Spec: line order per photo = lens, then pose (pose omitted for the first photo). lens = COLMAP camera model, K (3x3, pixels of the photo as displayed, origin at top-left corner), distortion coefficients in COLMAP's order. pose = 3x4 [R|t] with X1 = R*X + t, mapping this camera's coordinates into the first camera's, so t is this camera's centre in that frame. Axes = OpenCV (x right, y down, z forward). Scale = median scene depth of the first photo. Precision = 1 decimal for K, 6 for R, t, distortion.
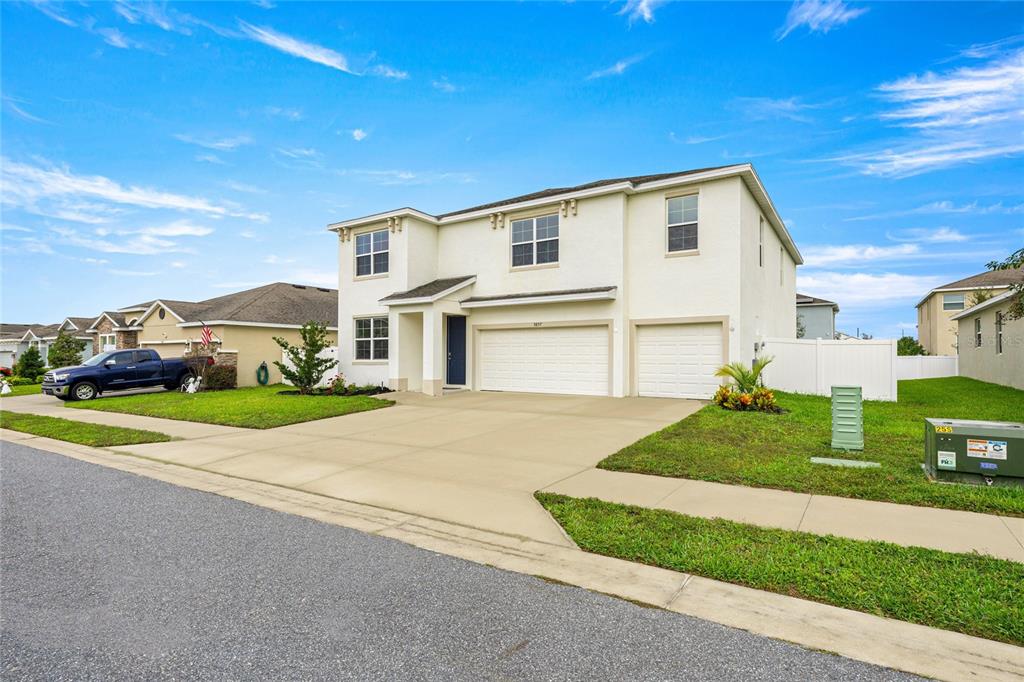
lens RADIAL K [[536.2, 0, 511.7], [0, 536.2, 344.4], [0, 0, 1]] dist [0.001181, 0.000610]
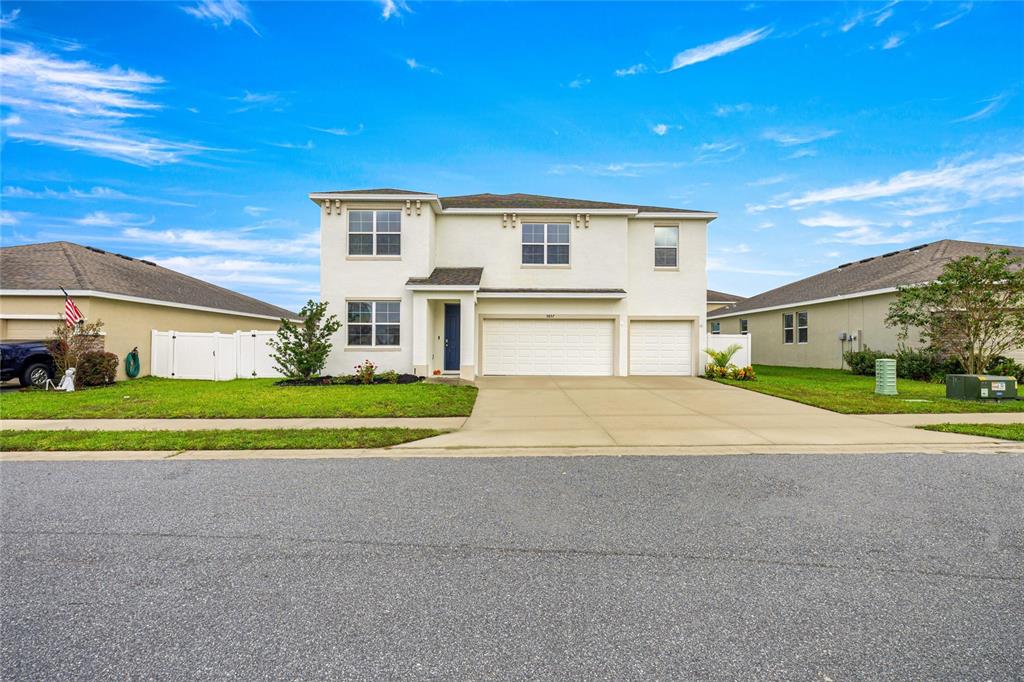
lens RADIAL K [[491.1, 0, 511.0], [0, 491.1, 343.4], [0, 0, 1]] dist [-0.003671, -0.000336]
pose [[0.820593, 0.011308, 0.571401, -0.605493], [-0.018705, 0.999800, 0.007077, 0.015195], [-0.571207, -0.016496, 0.820641, 0.167624]]
